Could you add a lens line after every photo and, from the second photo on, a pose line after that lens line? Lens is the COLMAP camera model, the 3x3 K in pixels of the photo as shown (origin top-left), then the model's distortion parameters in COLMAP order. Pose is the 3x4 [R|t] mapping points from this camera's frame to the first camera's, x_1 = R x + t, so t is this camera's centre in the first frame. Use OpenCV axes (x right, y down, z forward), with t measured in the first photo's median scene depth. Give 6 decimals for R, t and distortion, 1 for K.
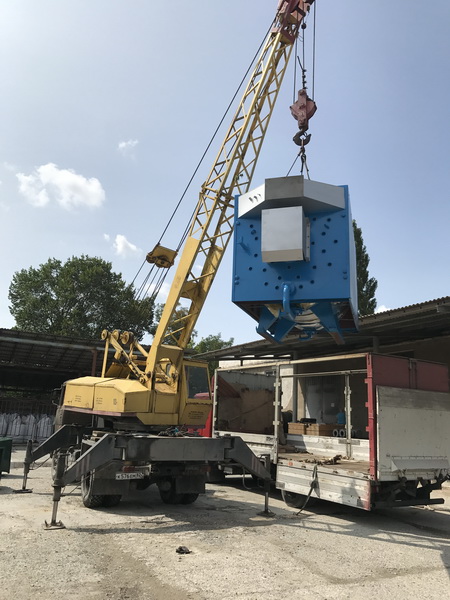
lens RADIAL K [[479.7, 0, 232.4], [0, 479.7, 301.9], [0, 0, 1]] dist [0.037504, -0.037573]
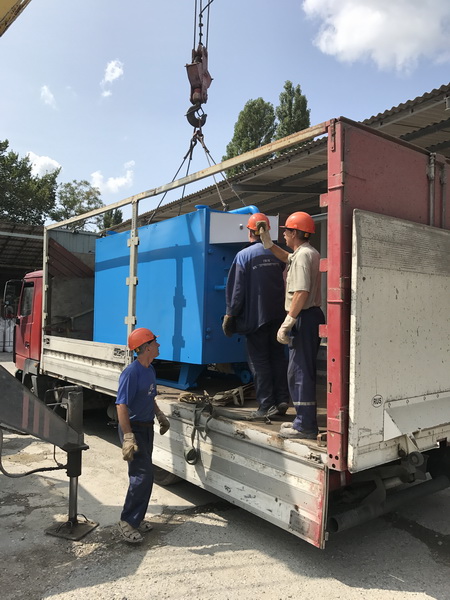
lens RADIAL K [[515.6, 0, 225.2], [0, 515.6, 295.4], [0, 0, 1]] dist [-0.005764, -0.003846]
pose [[0.993140, -0.026252, 0.113944, 0.149475], [0.002337, 0.978732, 0.205129, 0.144648], [-0.116905, -0.203456, 0.972080, 0.583400]]
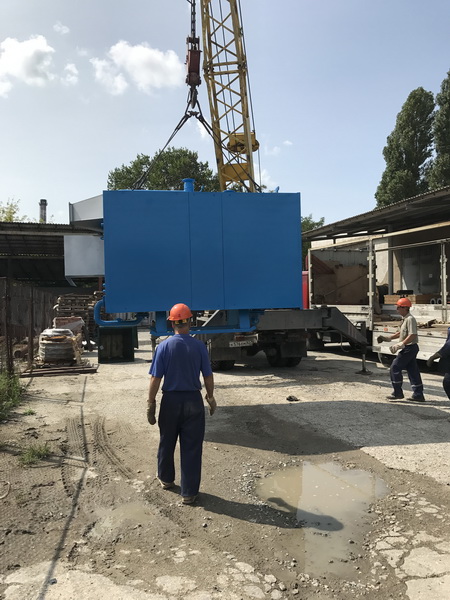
lens RADIAL K [[479.7, 0, 237.6], [0, 479.7, 297.1], [0, 0, 1]] dist [0.037504, -0.037573]
pose [[0.981060, -0.057806, -0.184875, -0.000485], [0.098731, 0.970374, 0.220513, -0.003125], [0.166651, -0.234590, 0.957703, -0.071735]]
